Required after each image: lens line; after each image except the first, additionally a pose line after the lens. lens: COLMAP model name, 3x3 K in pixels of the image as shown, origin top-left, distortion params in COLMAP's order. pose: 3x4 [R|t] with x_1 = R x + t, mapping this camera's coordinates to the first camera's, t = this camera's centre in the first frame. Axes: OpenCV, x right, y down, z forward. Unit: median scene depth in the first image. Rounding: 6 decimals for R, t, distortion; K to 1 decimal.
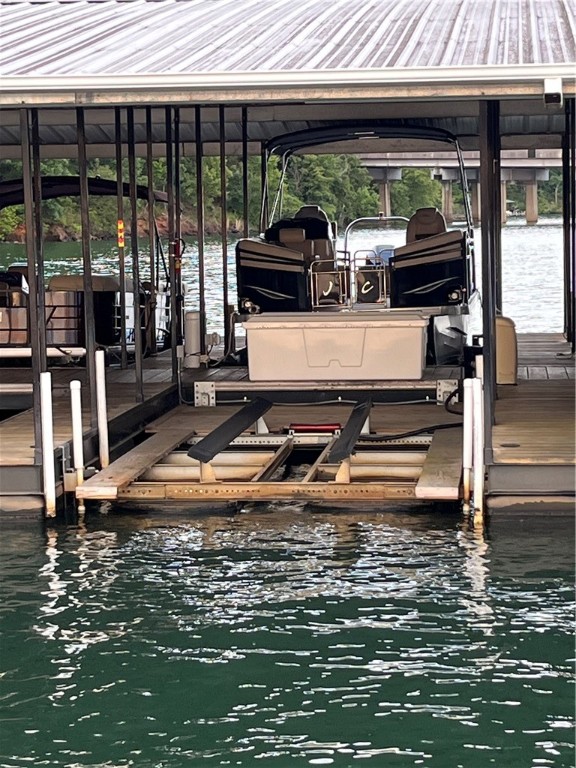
lens RADIAL K [[2126.5, 0, 291.8], [0, 2126.5, 385.7], [0, 0, 1]] dist [0.347740, 0.000000]
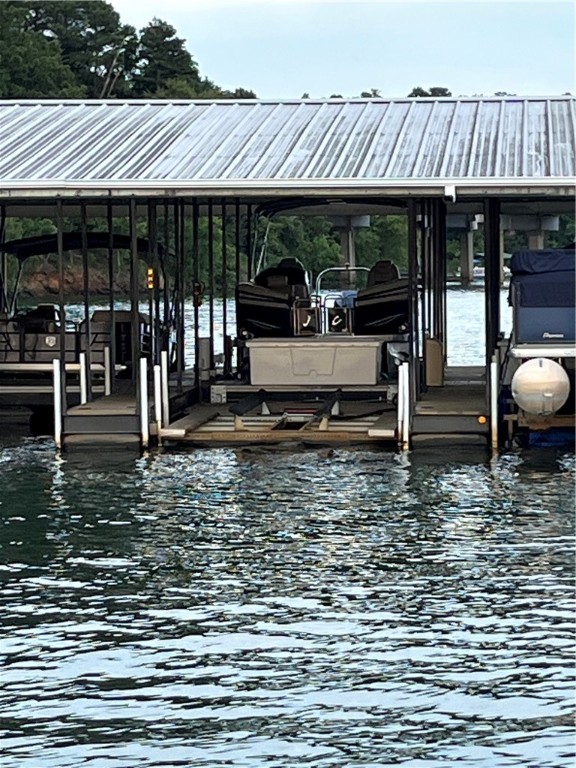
lens RADIAL K [[2936.1, 0, 286.5], [0, 2936.1, 383.2], [0, 0, 1]] dist [0.388035, 0.000000]
pose [[0.999681, 0.010290, 0.023064, -0.040606], [-0.009313, 0.999072, -0.042059, 0.075834], [-0.023475, 0.041831, 0.998849, -0.888773]]
